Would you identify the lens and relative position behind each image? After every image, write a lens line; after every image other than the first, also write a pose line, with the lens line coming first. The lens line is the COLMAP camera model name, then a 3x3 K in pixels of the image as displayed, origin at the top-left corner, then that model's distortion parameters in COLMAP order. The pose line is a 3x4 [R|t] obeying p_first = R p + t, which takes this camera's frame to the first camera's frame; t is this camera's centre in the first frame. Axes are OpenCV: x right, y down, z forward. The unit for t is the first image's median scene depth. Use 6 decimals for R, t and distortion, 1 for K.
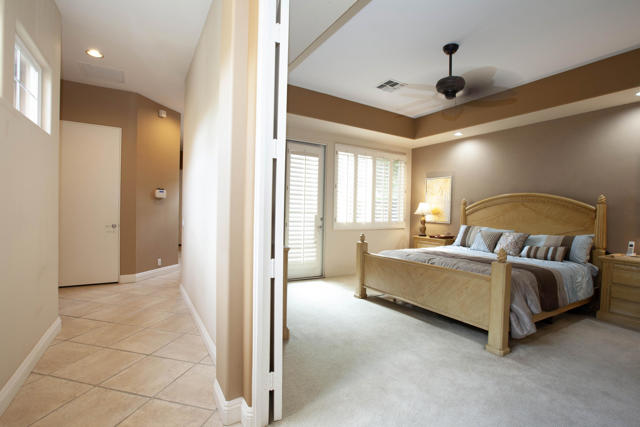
lens RADIAL K [[297.1, 0, 320.0], [0, 297.1, 213.5], [0, 0, 1]] dist [-0.030724, 0.001019]
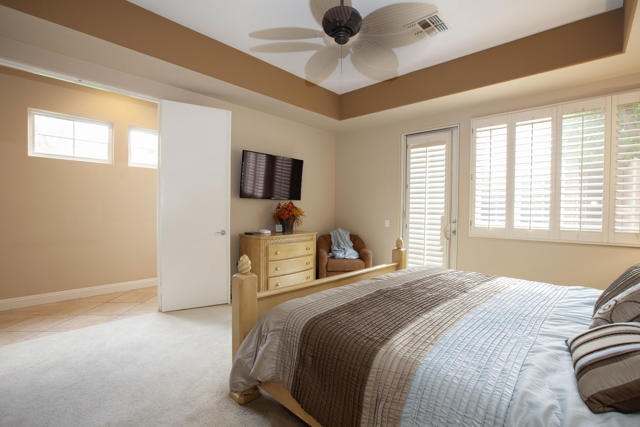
lens RADIAL K [[297.1, 0, 320.0], [0, 297.1, 213.5], [0, 0, 1]] dist [-0.030724, 0.001019]
pose [[0.260746, -0.000811, -0.965407, 0.674927], [-0.006828, 0.999973, -0.002684, 0.002614], [0.965383, 0.007291, 0.260734, 0.466593]]
